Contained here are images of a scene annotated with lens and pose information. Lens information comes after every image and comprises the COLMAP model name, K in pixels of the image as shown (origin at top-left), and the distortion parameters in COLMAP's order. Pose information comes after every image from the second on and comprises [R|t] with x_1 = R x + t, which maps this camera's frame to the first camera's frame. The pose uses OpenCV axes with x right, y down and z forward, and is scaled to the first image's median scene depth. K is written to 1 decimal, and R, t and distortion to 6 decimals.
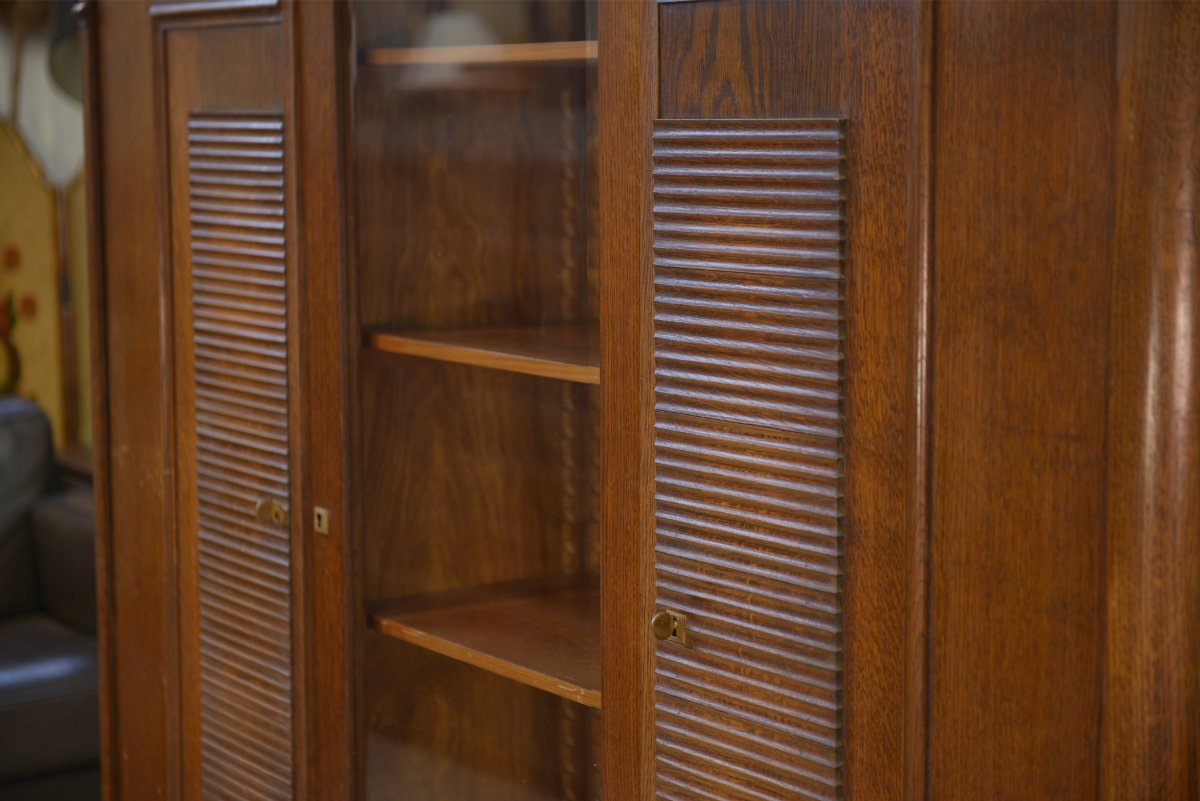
lens RADIAL K [[2276.7, 0, 610.5], [0, 2276.7, 396.9], [0, 0, 1]] dist [0.105107, 0.000000]
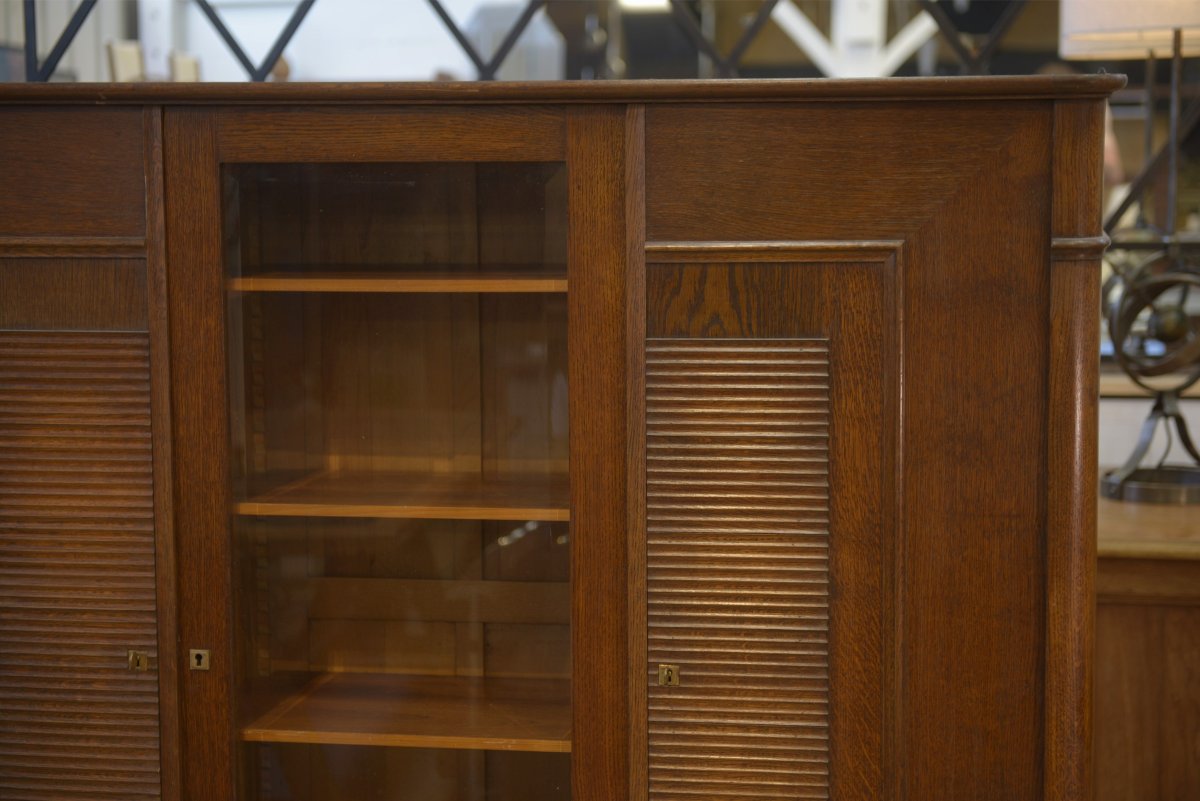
lens RADIAL K [[2276.7, 0, 606.1], [0, 2276.7, 400.3], [0, 0, 1]] dist [0.105107, 0.000000]
pose [[0.720624, -0.087008, 0.687845, -1.069956], [0.094553, 0.995158, 0.026822, -0.128896], [-0.686848, 0.045709, 0.725362, -0.066419]]
